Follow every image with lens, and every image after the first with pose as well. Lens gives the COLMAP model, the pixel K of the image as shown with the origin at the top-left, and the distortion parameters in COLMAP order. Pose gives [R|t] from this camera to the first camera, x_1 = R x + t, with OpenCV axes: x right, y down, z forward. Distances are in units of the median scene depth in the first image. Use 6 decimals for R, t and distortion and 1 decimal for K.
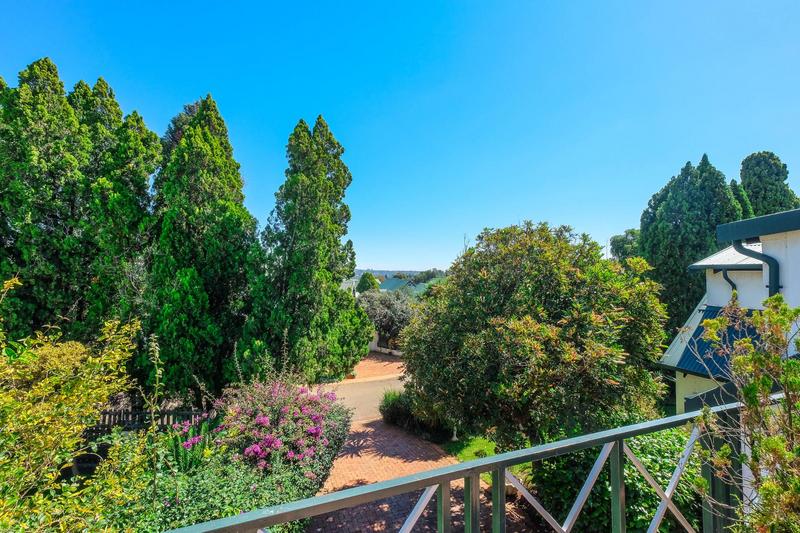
lens RADIAL K [[349.2, 0, 396.9], [0, 349.2, 261.4], [0, 0, 1]] dist [0.012180, -0.000038]
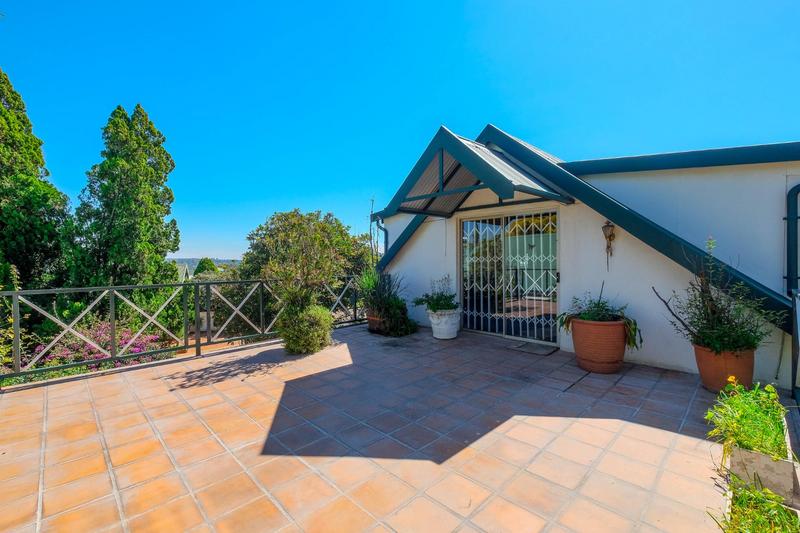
lens RADIAL K [[349.2, 0, 396.9], [0, 349.2, 261.4], [0, 0, 1]] dist [0.012180, -0.000038]
pose [[0.915829, -0.015002, 0.401288, 0.079590], [0.006206, 0.999711, 0.023211, 0.060027], [-0.401521, -0.018767, 0.915658, -0.384534]]
